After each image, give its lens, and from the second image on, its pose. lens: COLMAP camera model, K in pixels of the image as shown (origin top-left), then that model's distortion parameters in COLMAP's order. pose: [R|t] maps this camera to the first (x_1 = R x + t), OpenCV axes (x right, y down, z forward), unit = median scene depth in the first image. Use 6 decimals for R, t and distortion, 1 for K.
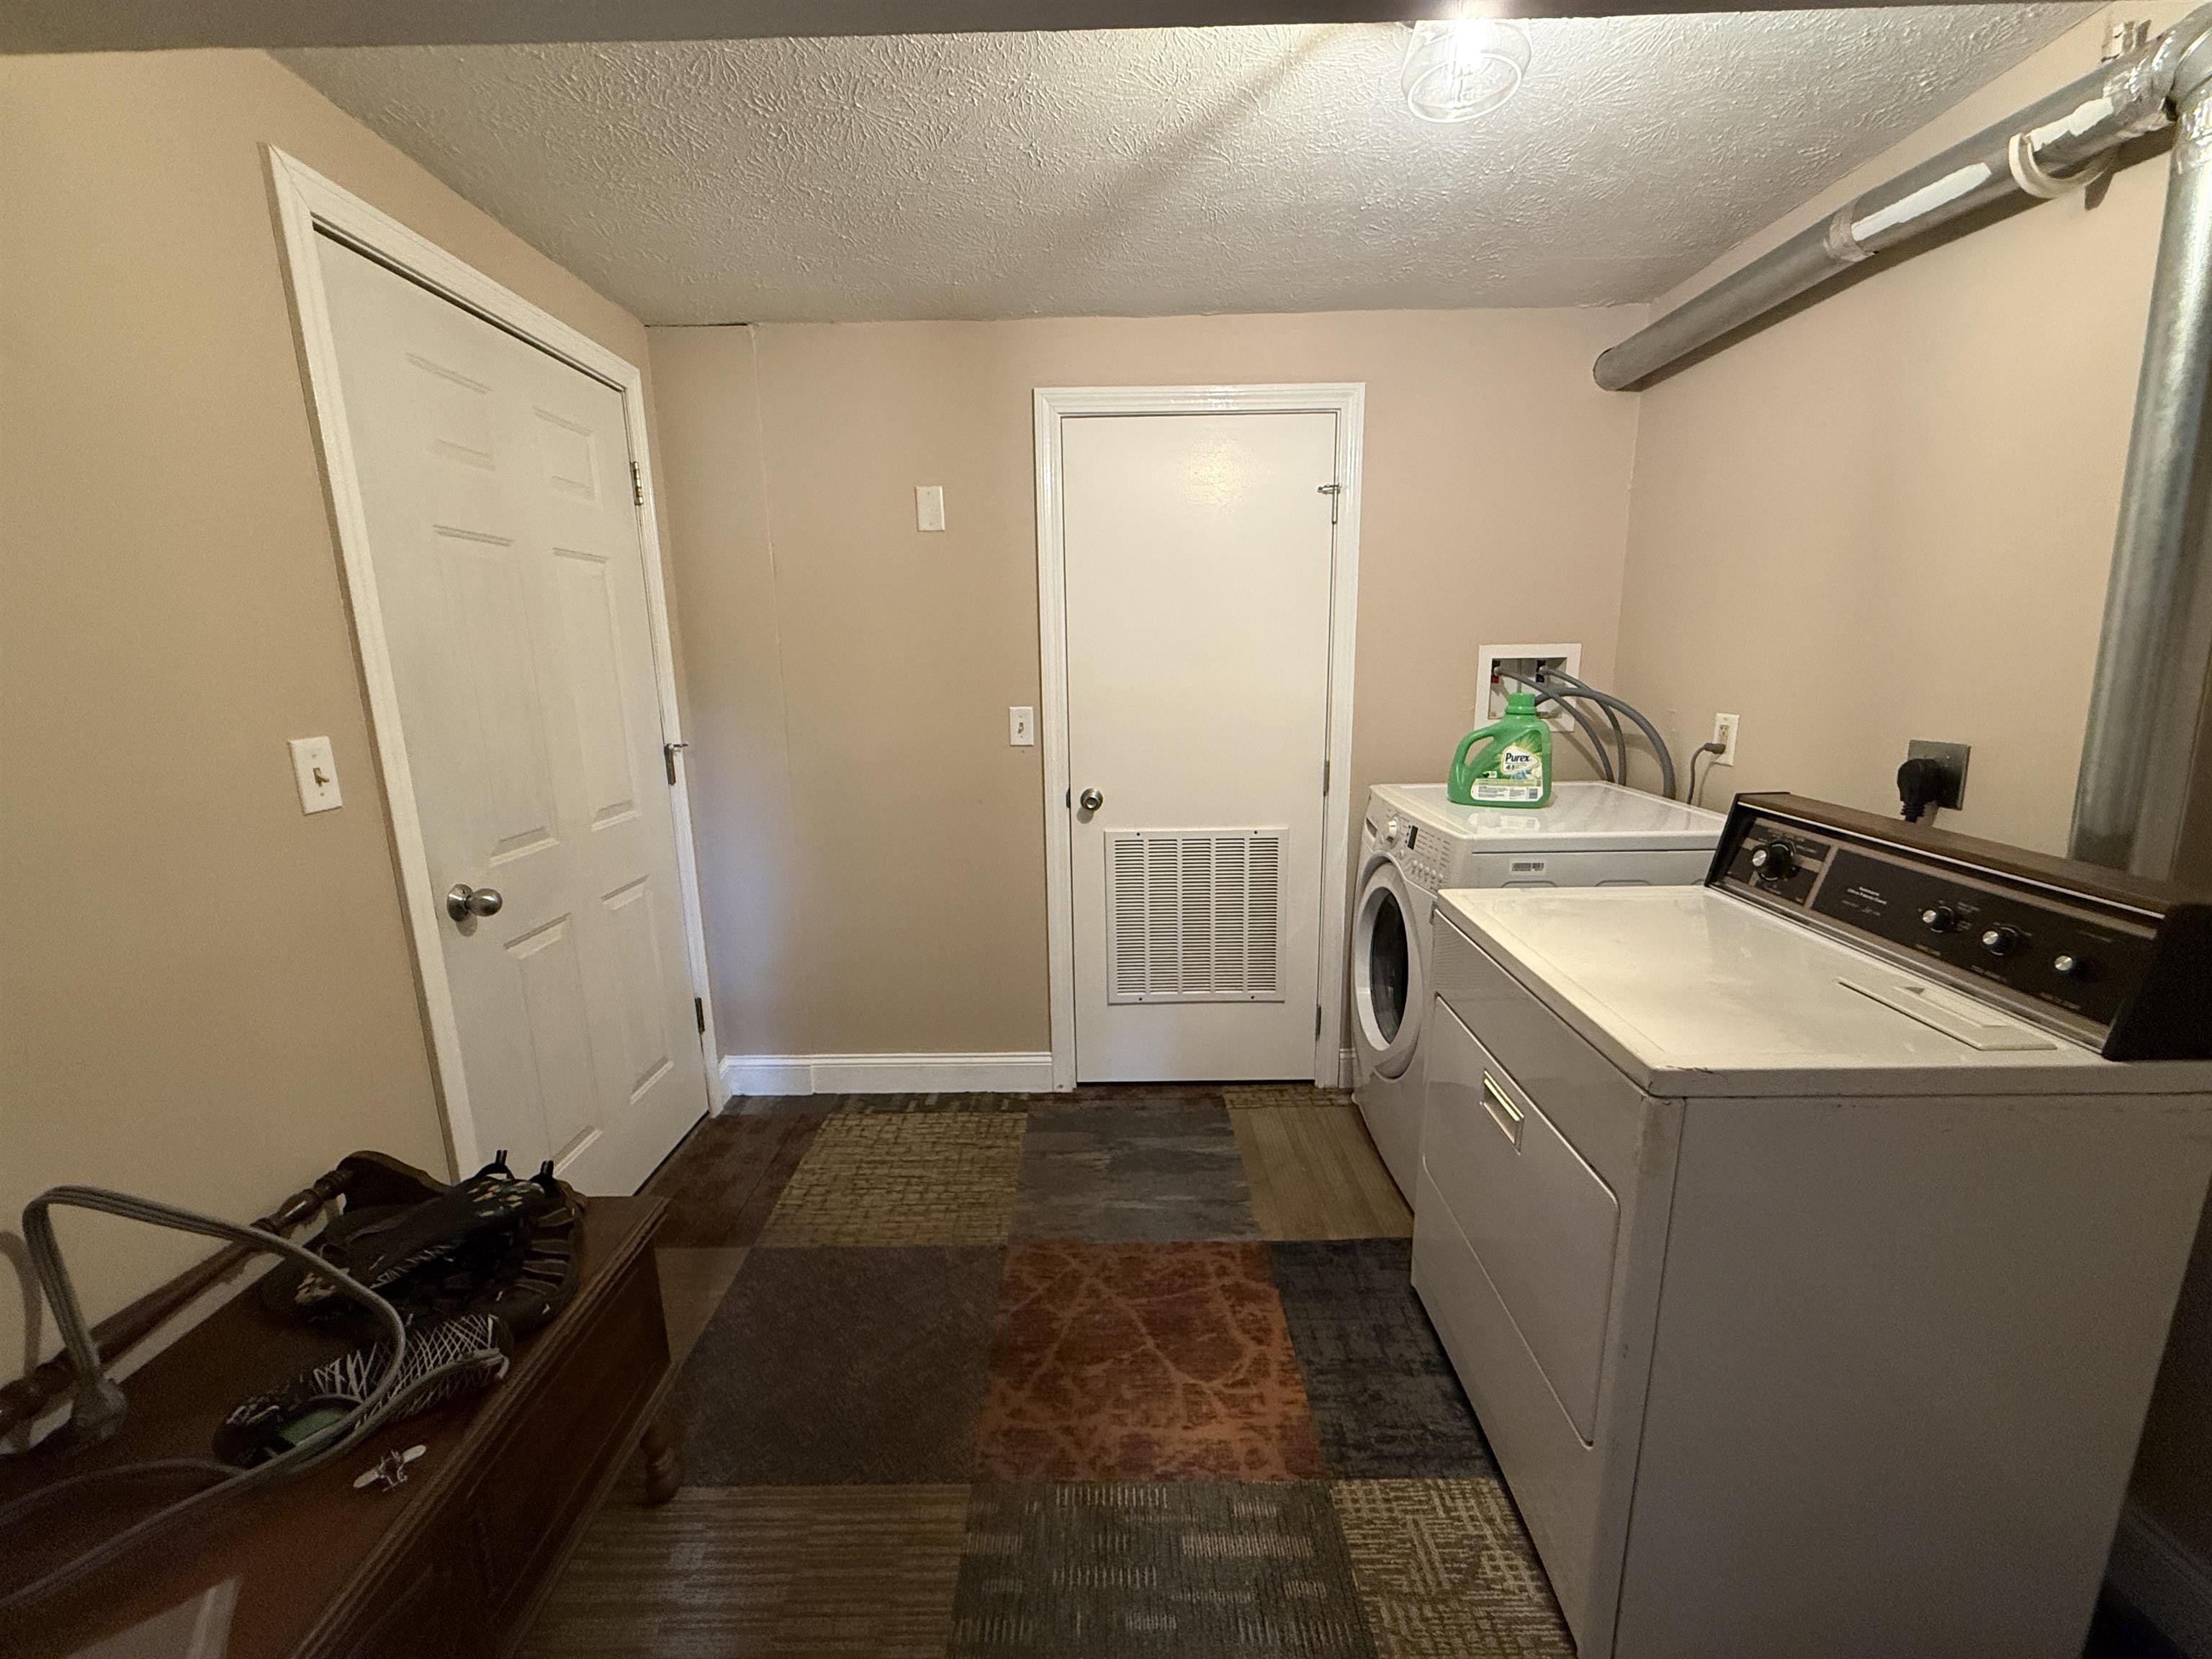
lens RADIAL K [[878.7, 0, 1103.1], [0, 878.7, 814.7], [0, 0, 1]] dist [-0.002970, 0.001150]
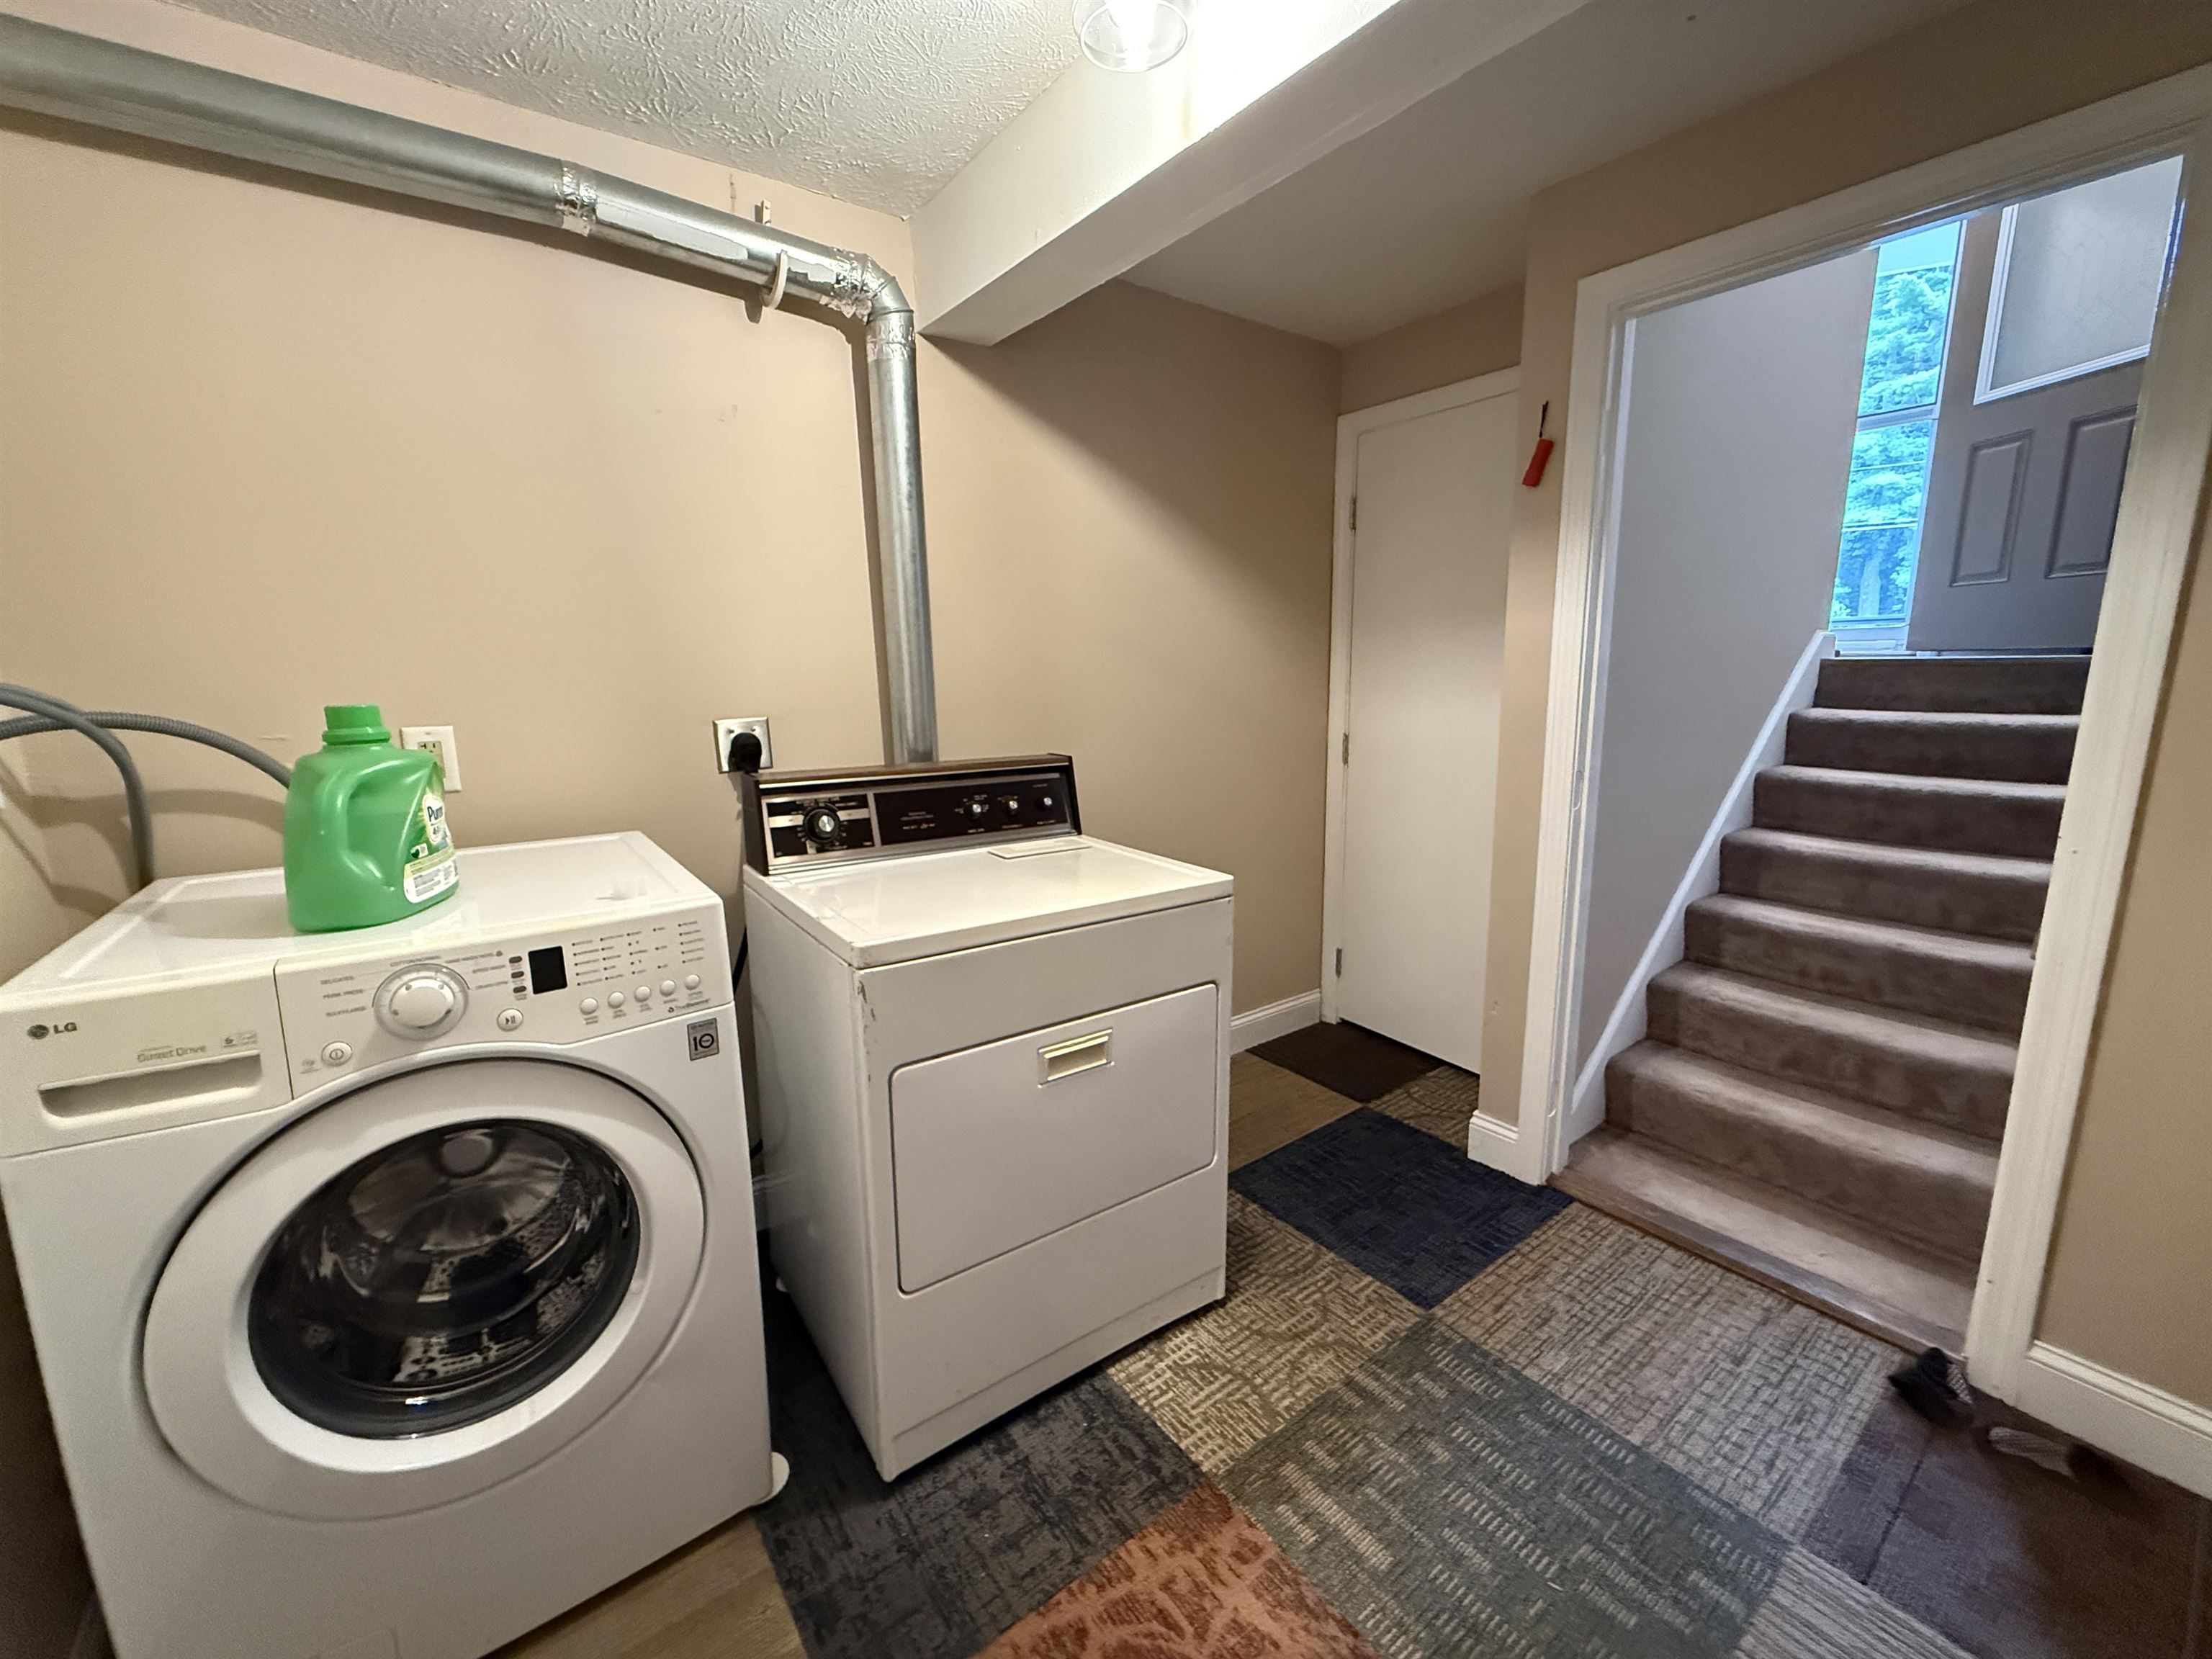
lens RADIAL K [[878.7, 0, 1097.6], [0, 878.7, 839.5], [0, 0, 1]] dist [-0.002970, 0.001150]
pose [[-0.592785, -0.125200, 0.795569, -0.329978], [0.178862, 0.942706, 0.281626, -0.182368], [-0.785248, 0.309241, -0.536429, 1.344959]]
